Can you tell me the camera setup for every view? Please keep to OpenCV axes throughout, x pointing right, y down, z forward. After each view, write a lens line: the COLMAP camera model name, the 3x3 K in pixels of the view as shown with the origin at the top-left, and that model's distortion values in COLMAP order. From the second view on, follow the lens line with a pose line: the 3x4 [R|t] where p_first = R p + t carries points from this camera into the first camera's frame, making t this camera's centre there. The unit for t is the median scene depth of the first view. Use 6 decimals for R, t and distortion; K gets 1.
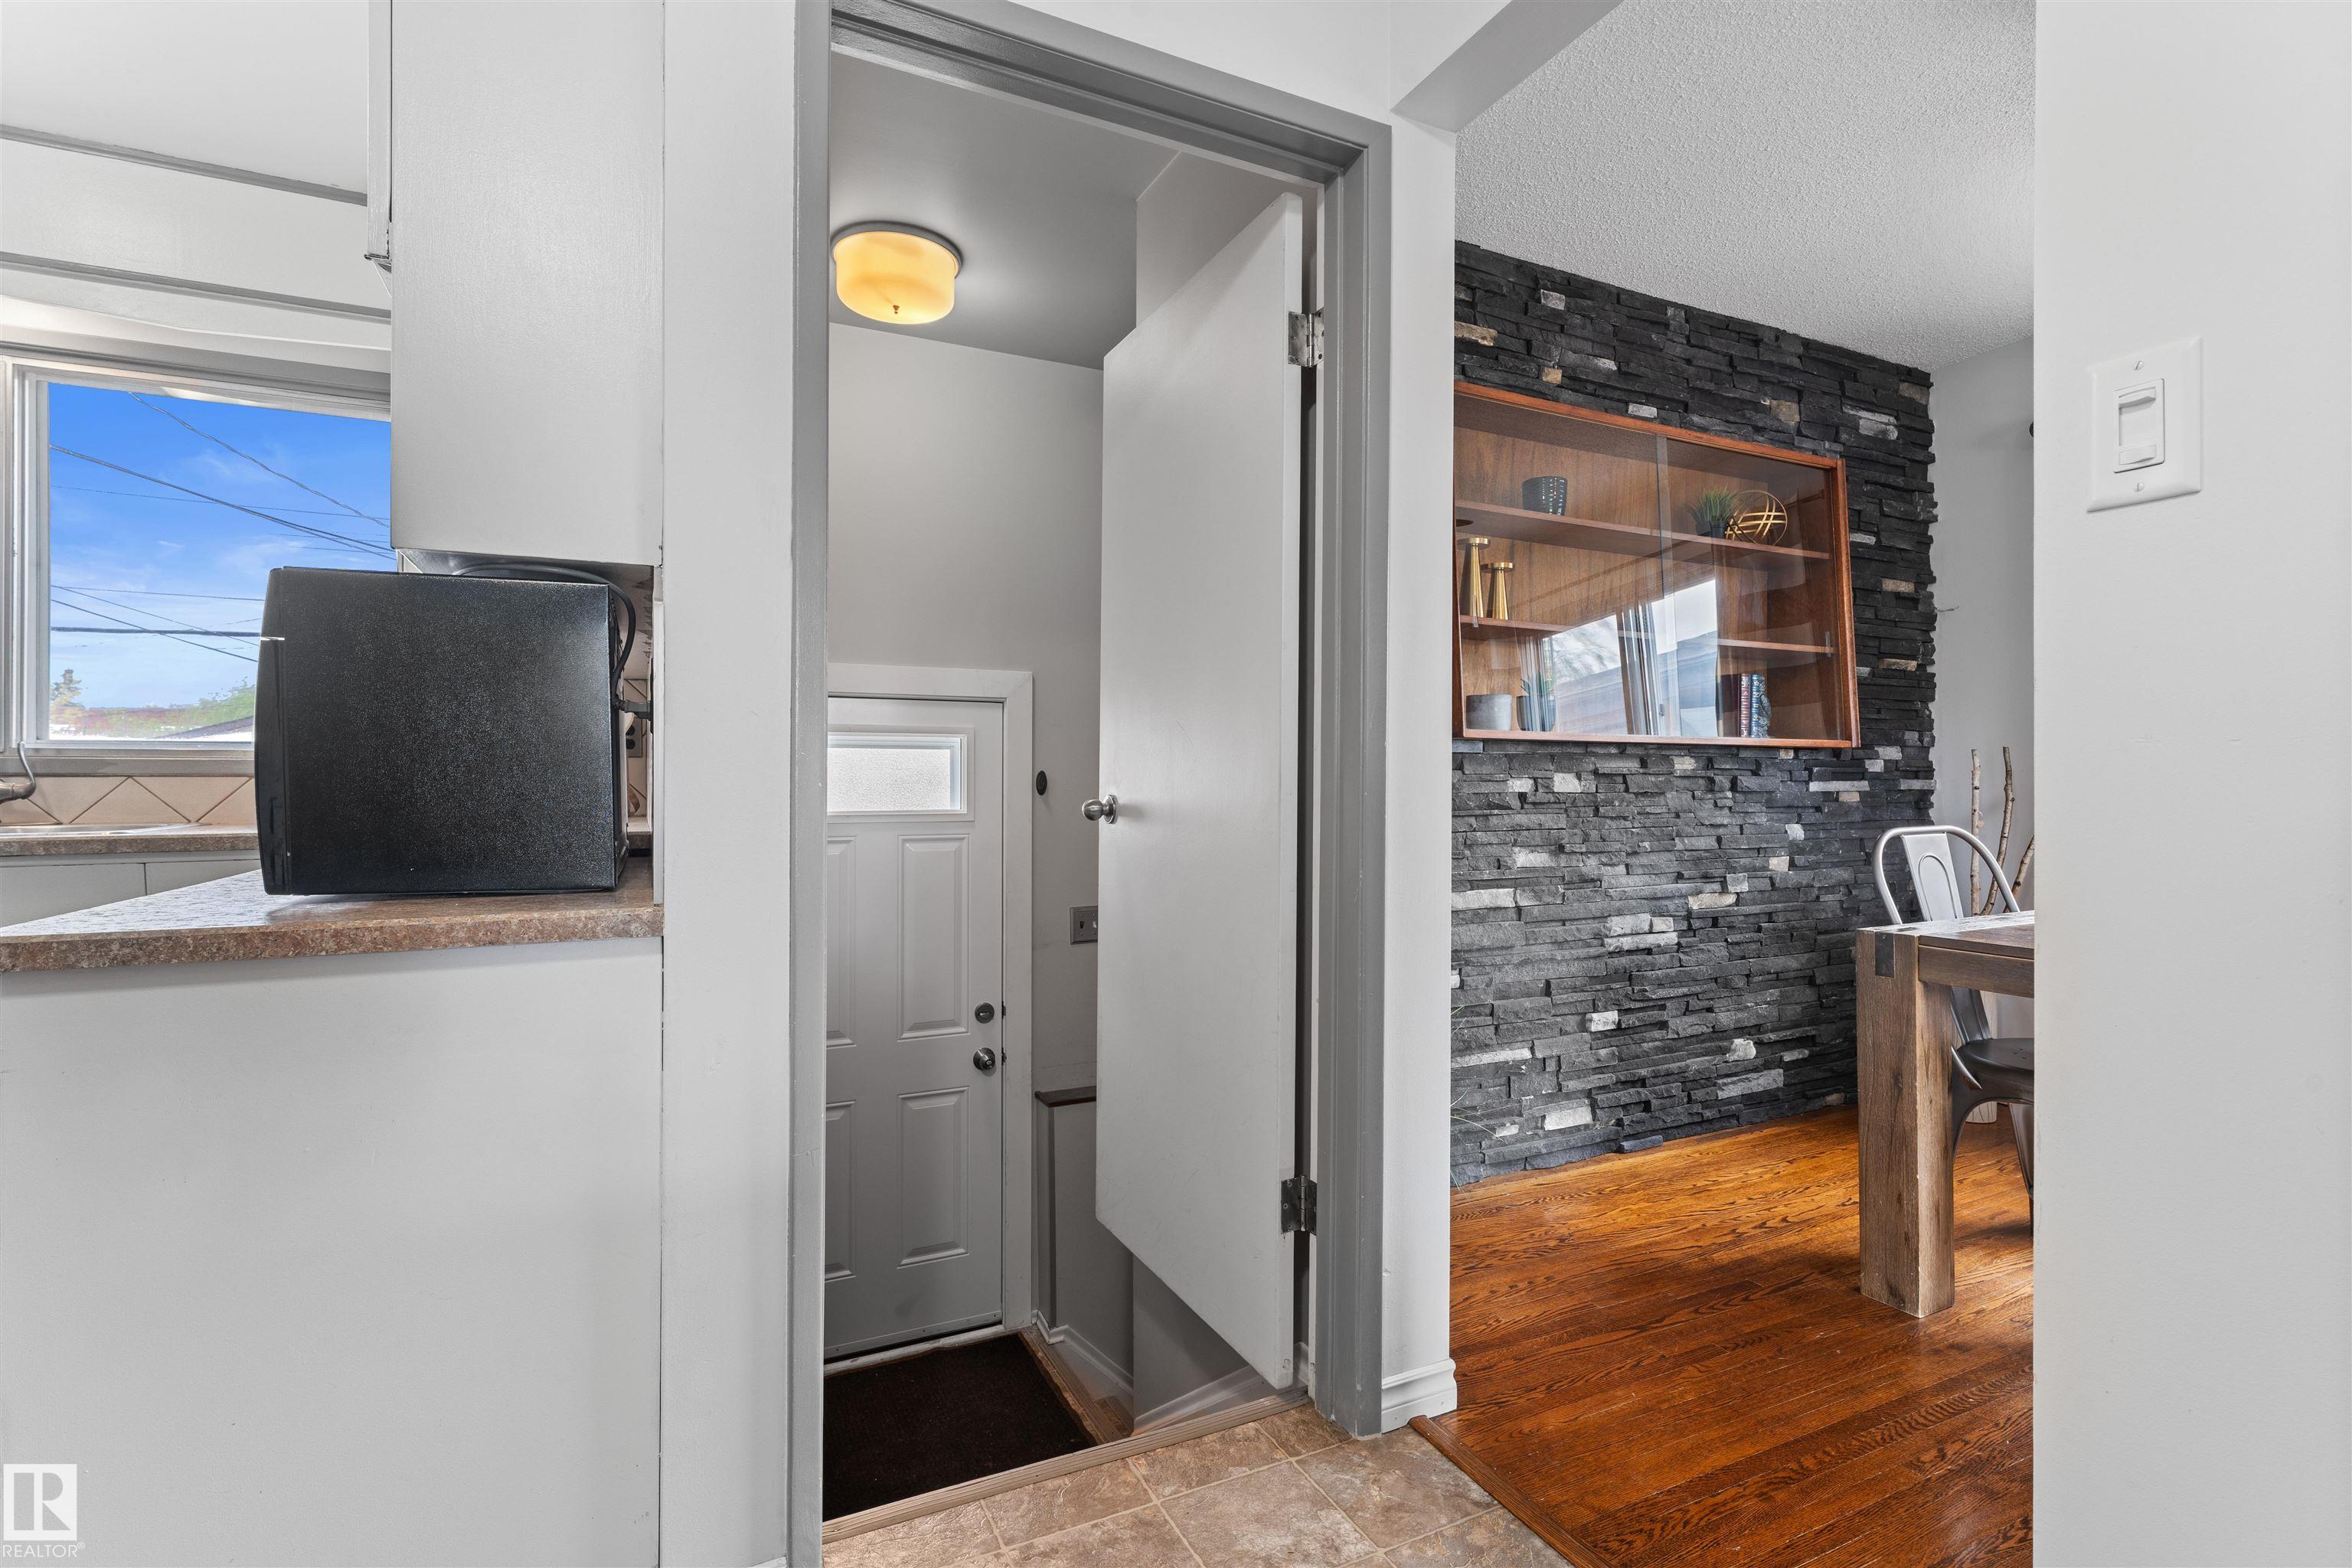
lens RADIAL K [[1106.0, 0, 1180.1], [0, 1106.0, 780.7], [0, 0, 1]] dist [-0.000074, 0.000015]
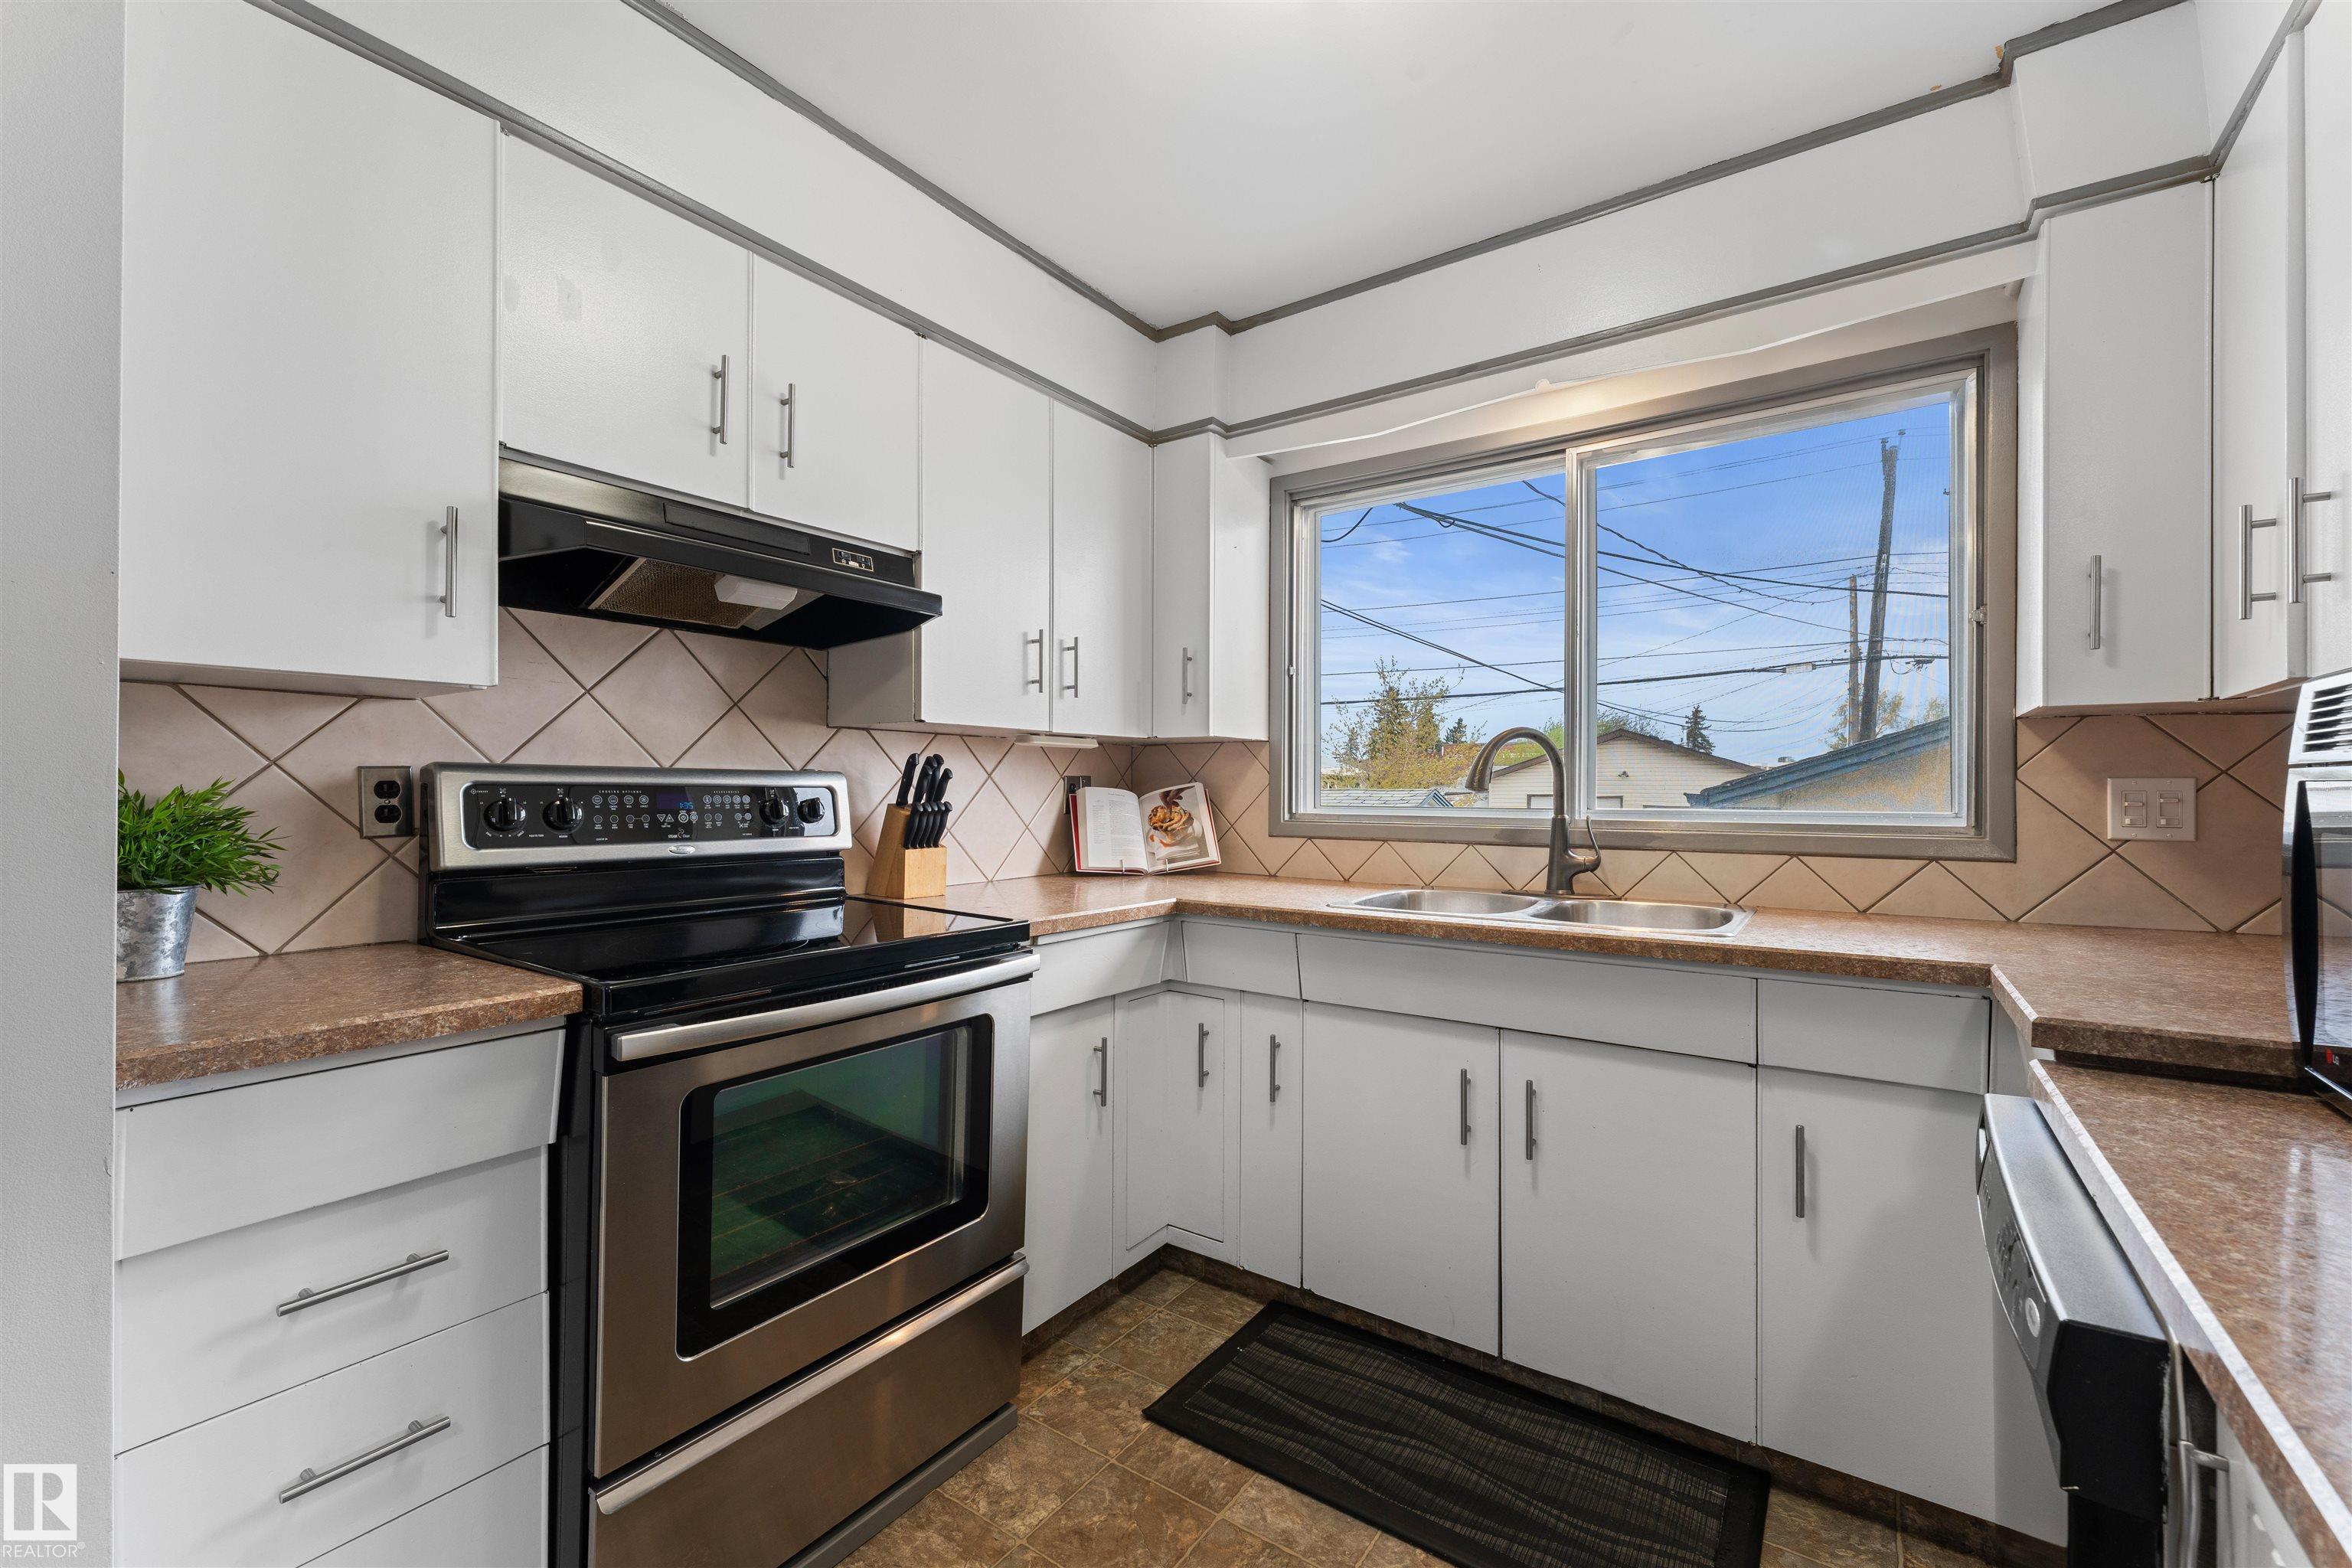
lens RADIAL K [[963.2, 0, 1178.0], [0, 963.2, 787.0], [0, 0, 1]] dist [-0.001393, -0.000599]
pose [[0.475725, -0.000265, -0.879594, -0.336415], [-0.001845, 0.999997, -0.001299, -0.044874], [0.879592, 0.002241, 0.475723, 0.179815]]
